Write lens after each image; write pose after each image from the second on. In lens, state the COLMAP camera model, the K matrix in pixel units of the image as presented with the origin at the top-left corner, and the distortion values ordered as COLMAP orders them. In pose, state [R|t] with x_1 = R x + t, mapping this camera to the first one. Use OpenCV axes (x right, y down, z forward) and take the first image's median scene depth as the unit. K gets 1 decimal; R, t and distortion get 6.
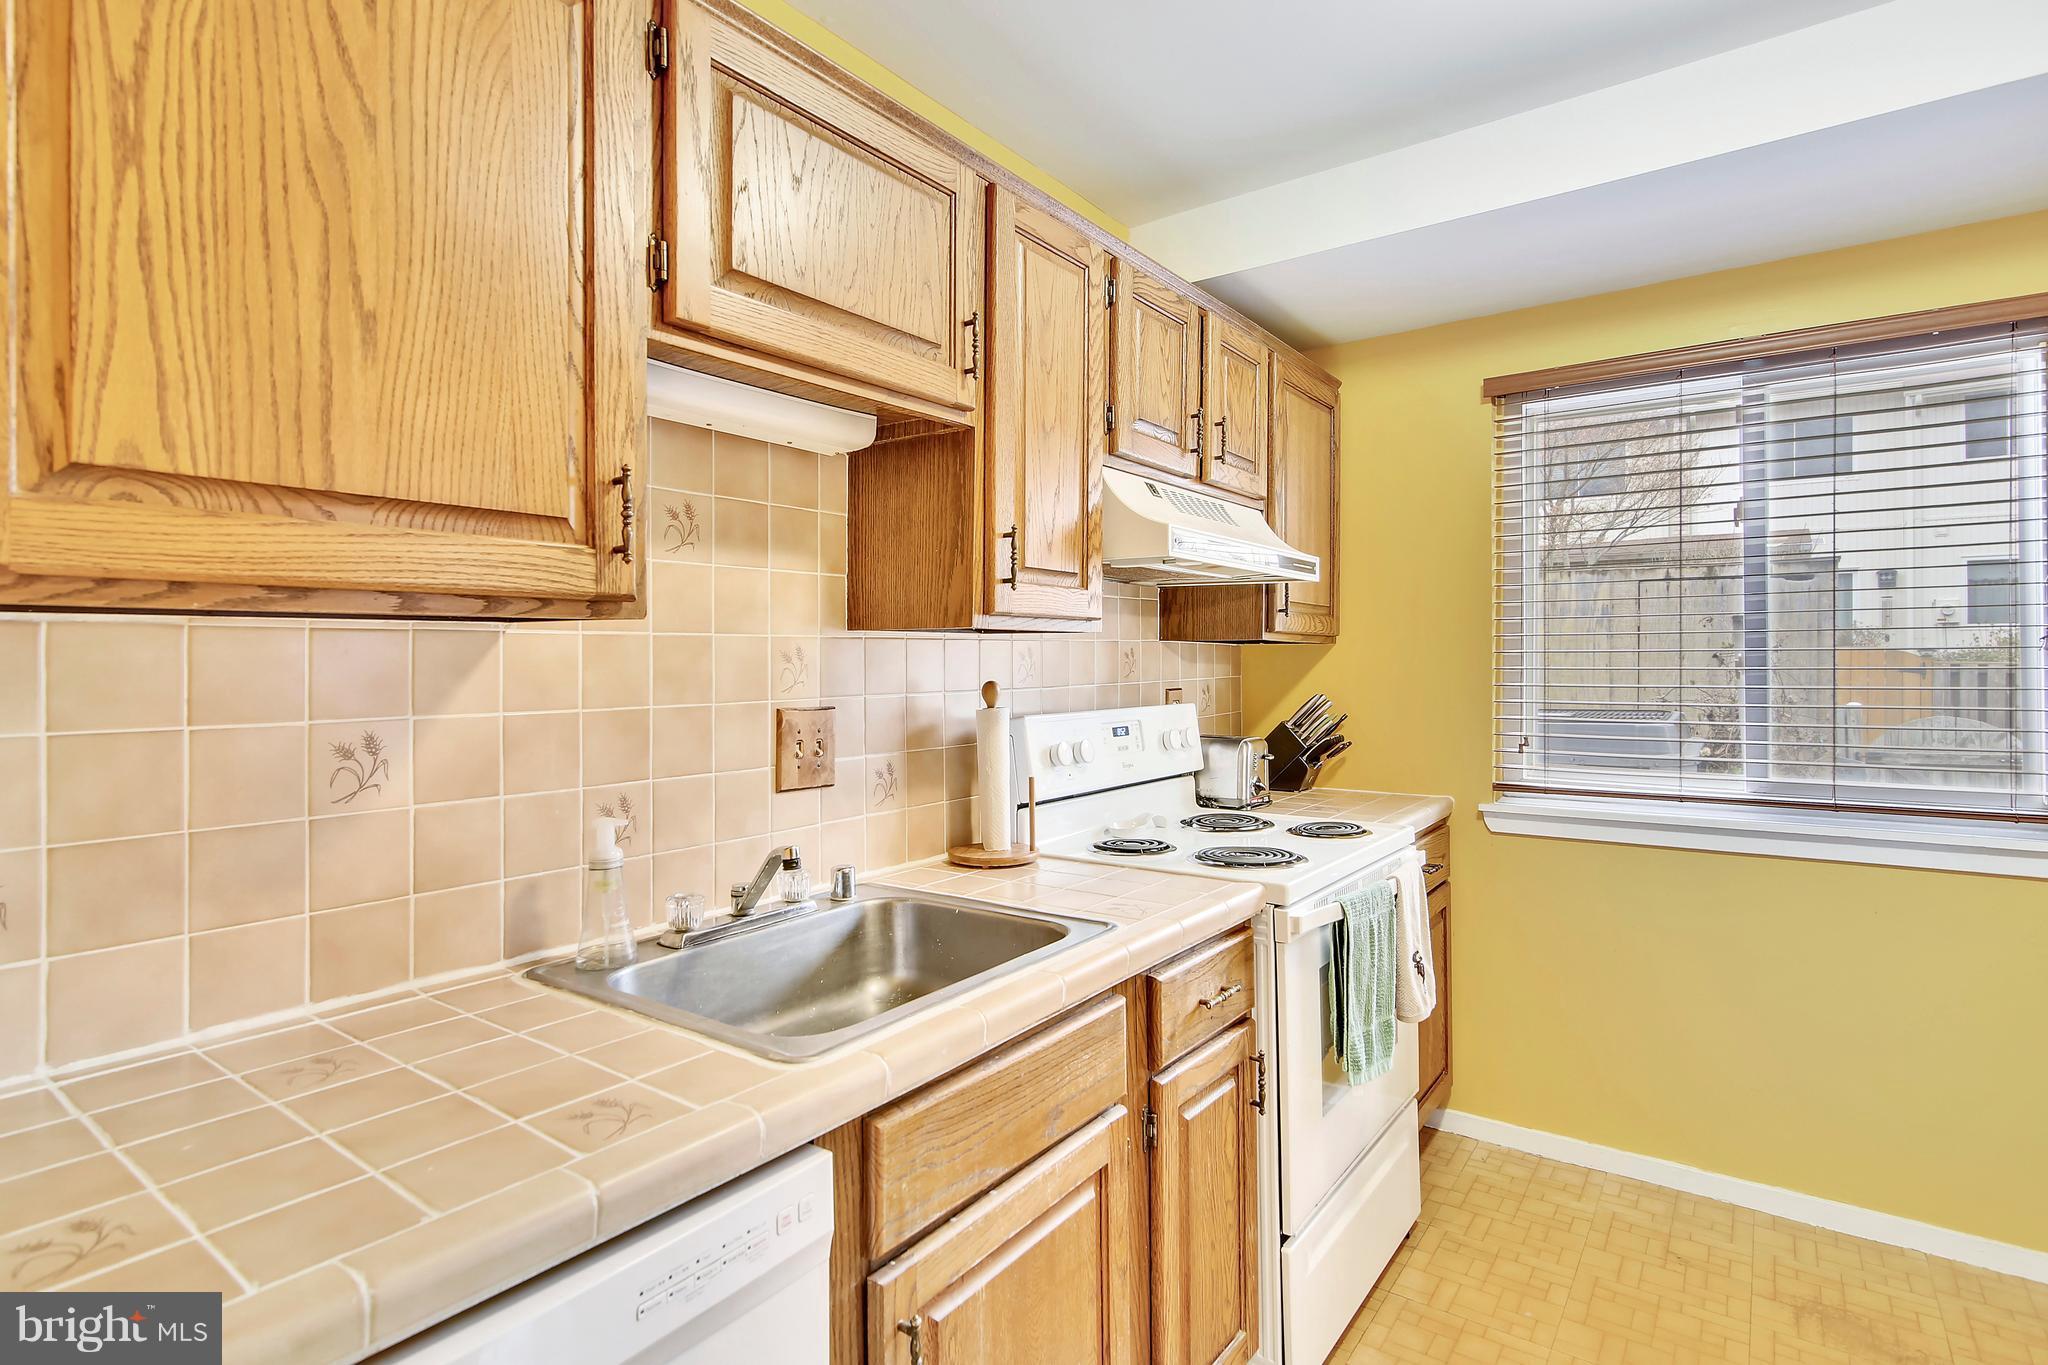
lens RADIAL K [[1026.3, 0, 1019.7], [0, 1026.3, 634.0], [0, 0, 1]] dist [0.075513, 0.000077]
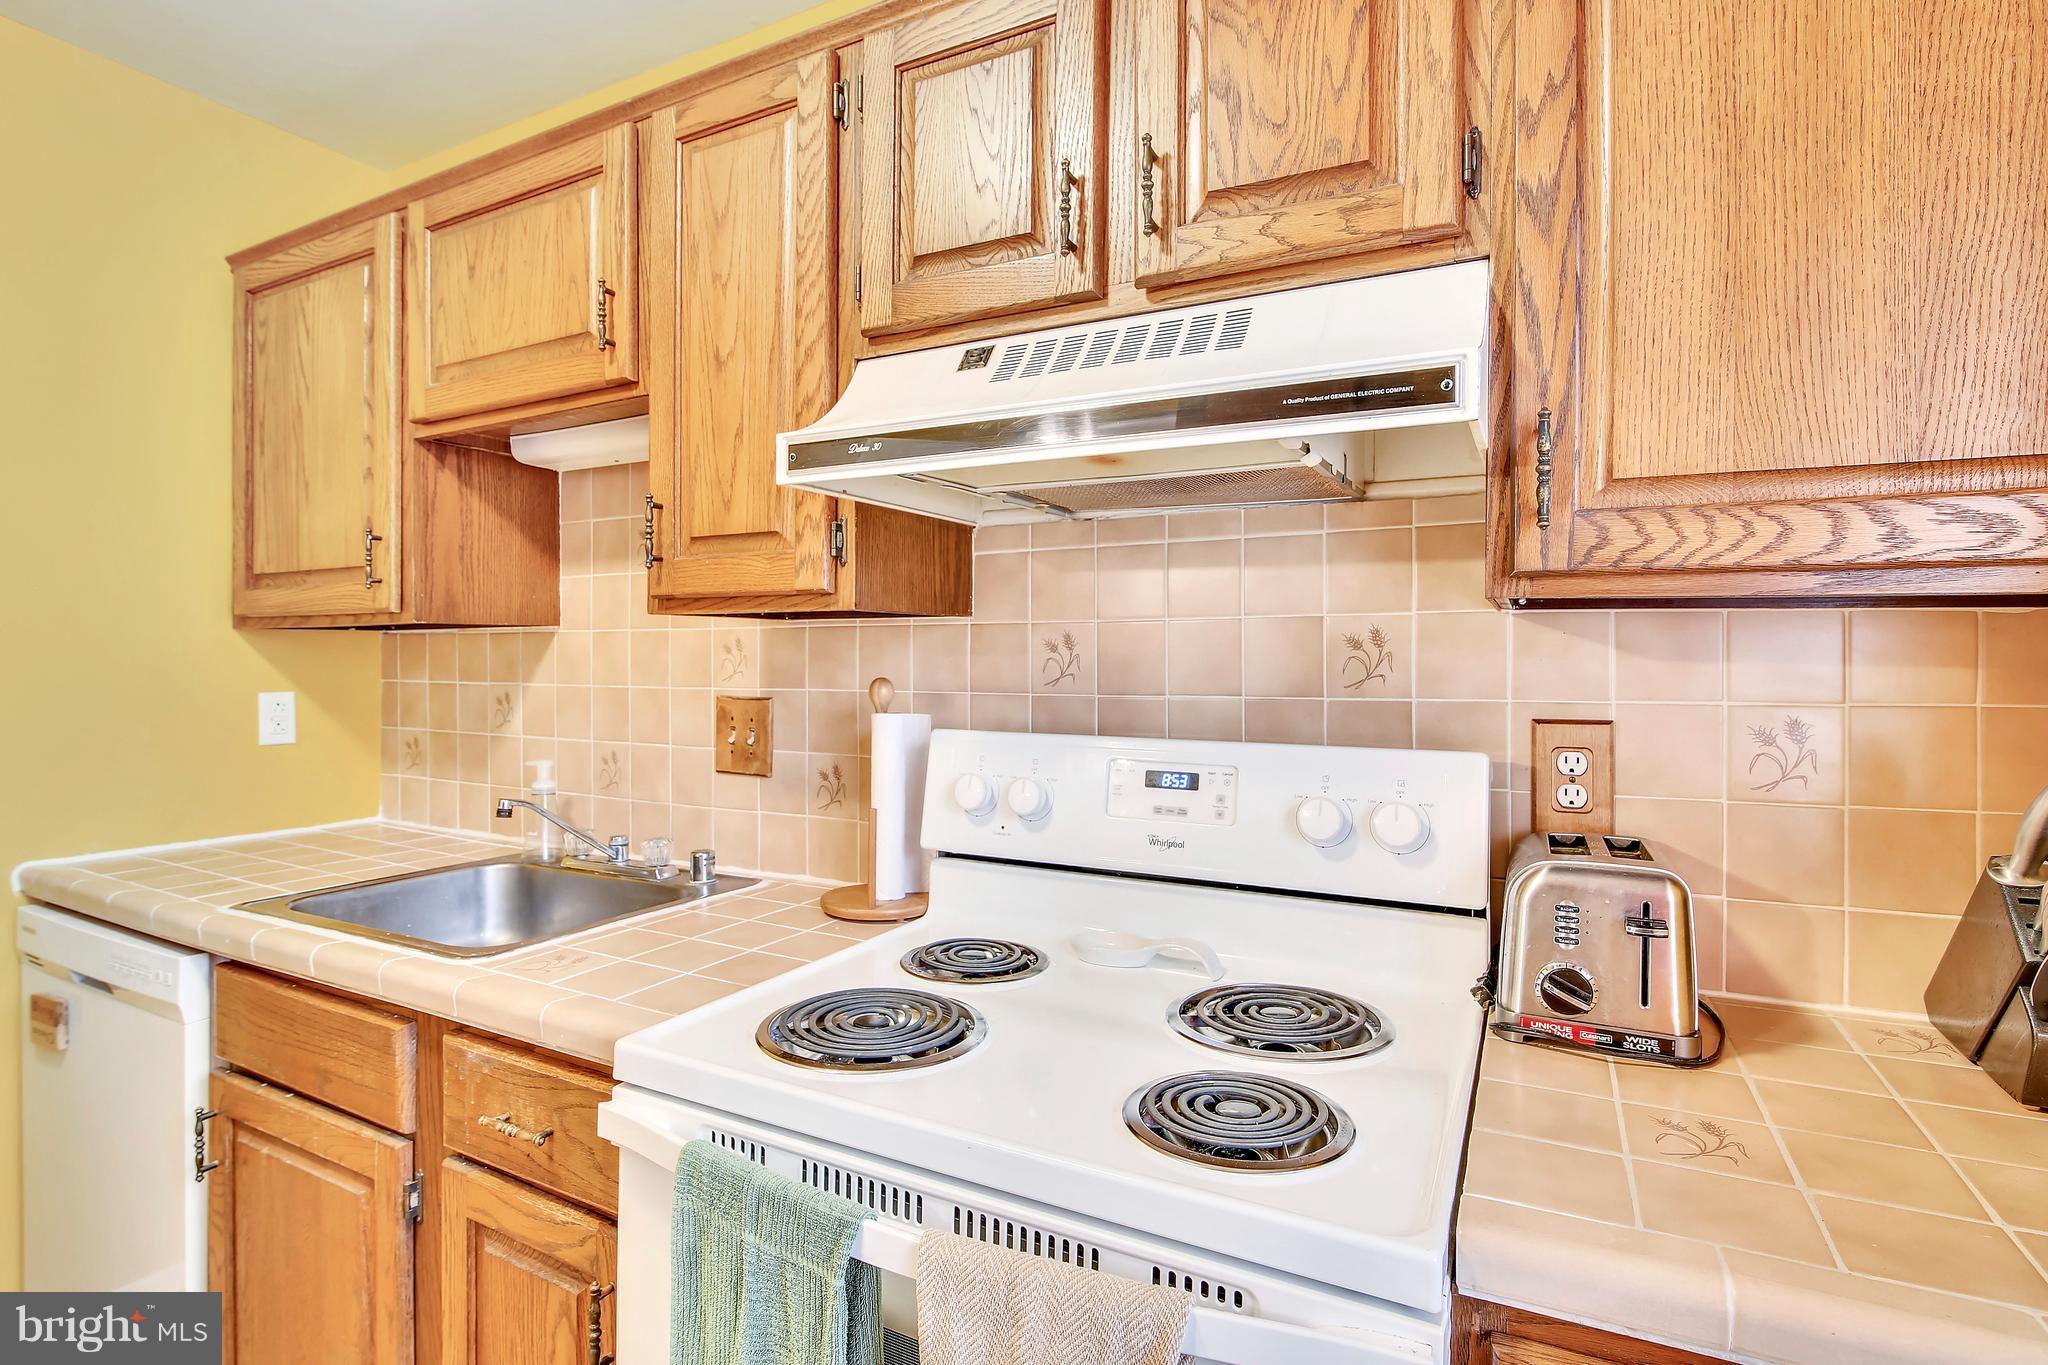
lens RADIAL K [[989.0, 0, 1022.1], [0, 989.0, 648.7], [0, 0, 1]] dist [-0.000971, 0.000253]
pose [[0.150957, 0.004719, -0.988529, 0.814041], [0.028041, 0.999566, 0.009054, 0.021679], [0.988143, -0.029086, 0.150759, 1.115179]]
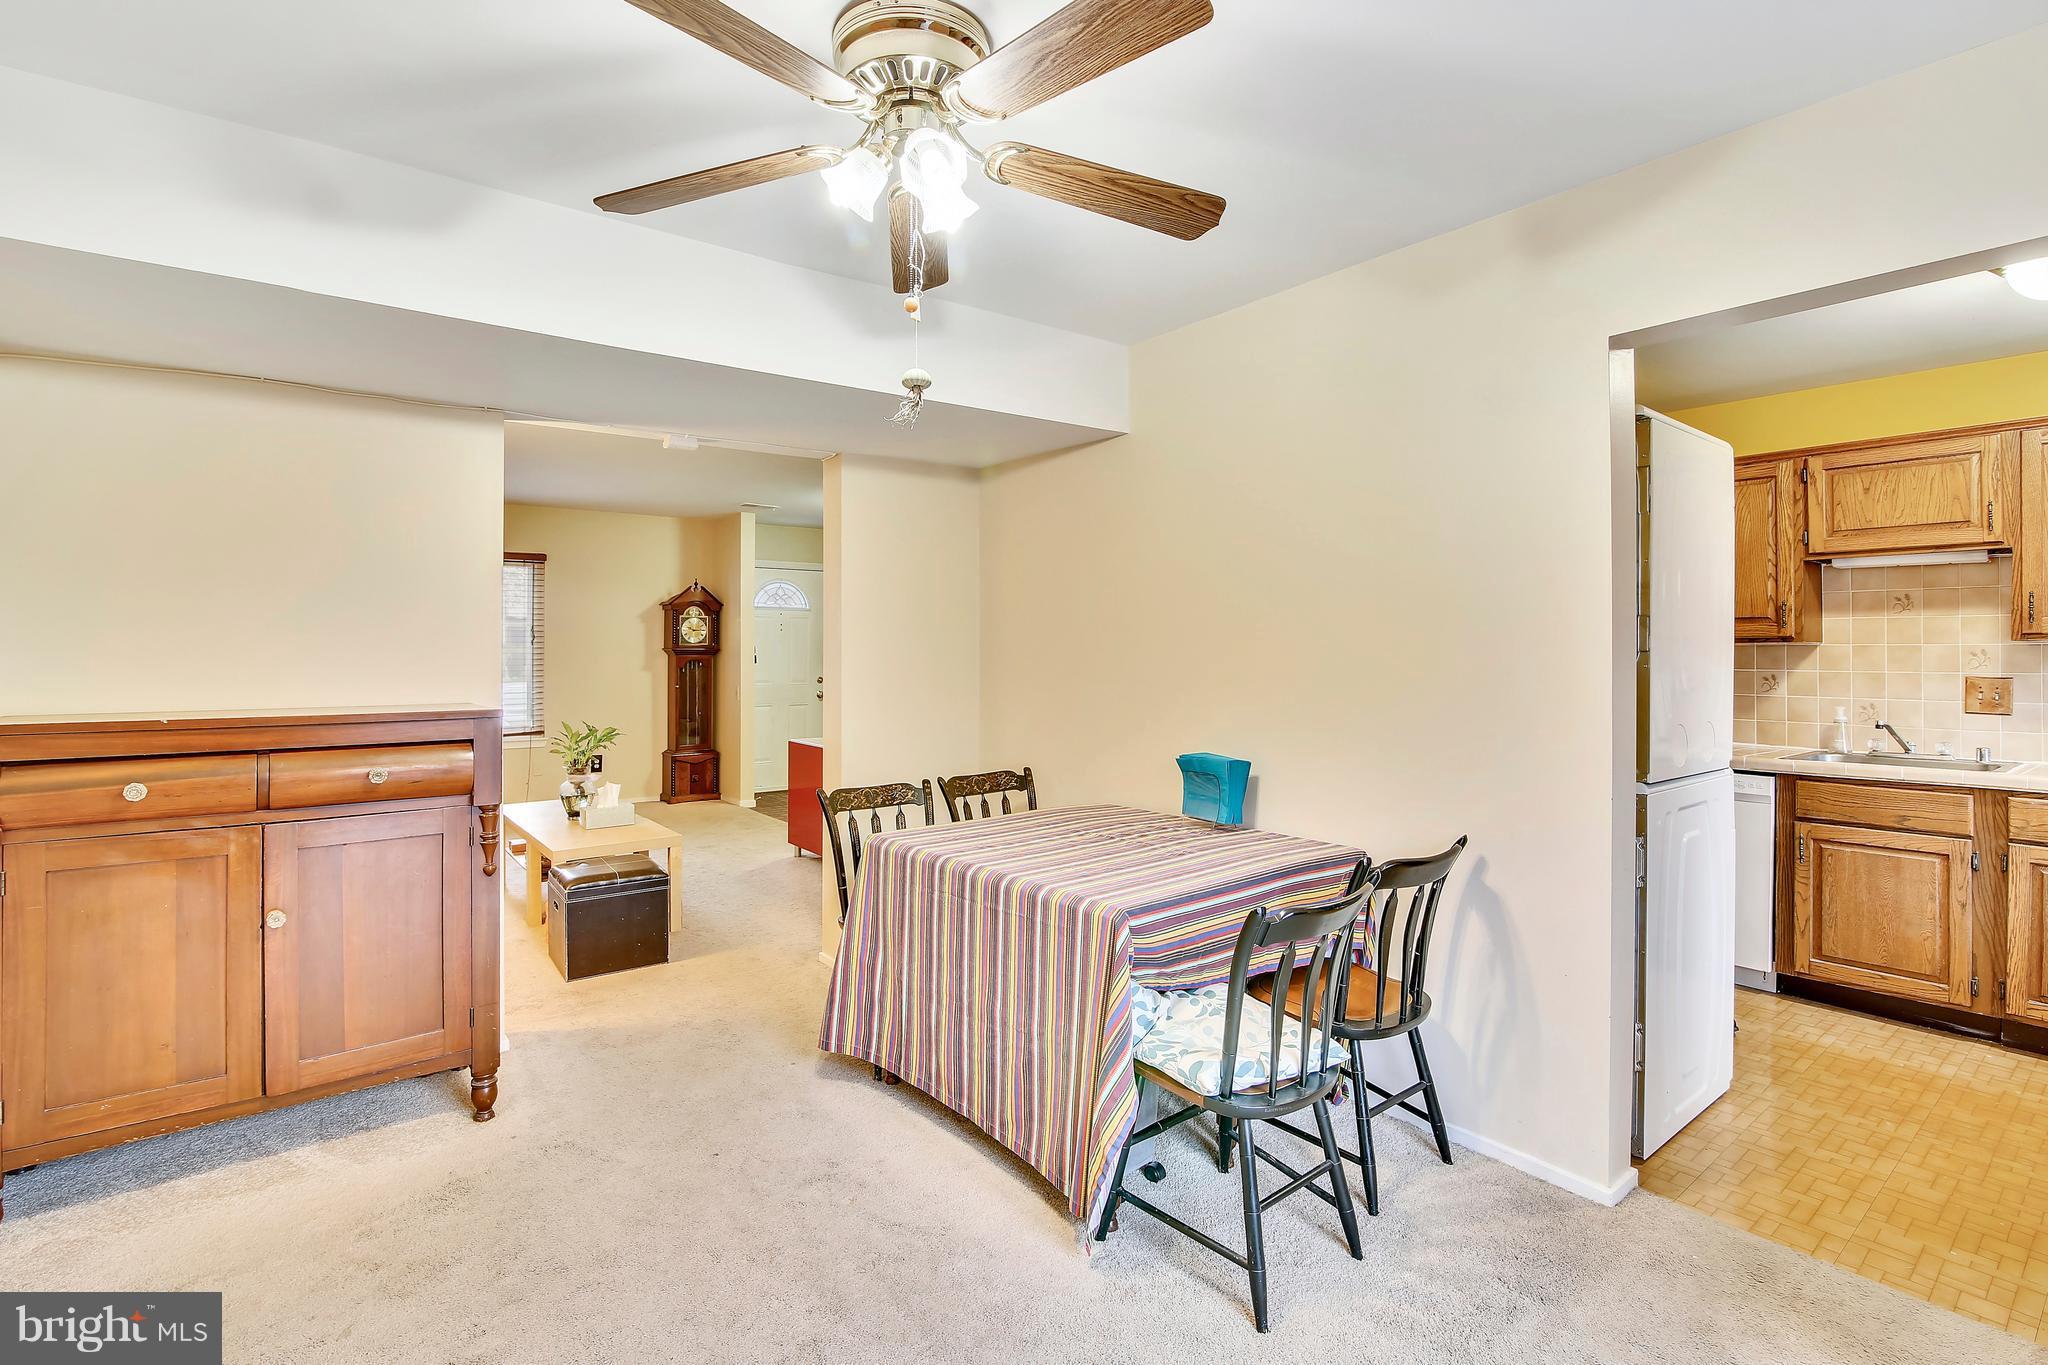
lens RADIAL K [[989.0, 0, 1022.1], [0, 989.0, 648.7], [0, 0, 1]] dist [-0.000971, 0.000253]
pose [[-0.248695, 0.015924, -0.968451, 2.302300], [0.033418, 0.999411, 0.007851, -0.073168], [0.968005, -0.030411, -0.249081, -0.453352]]
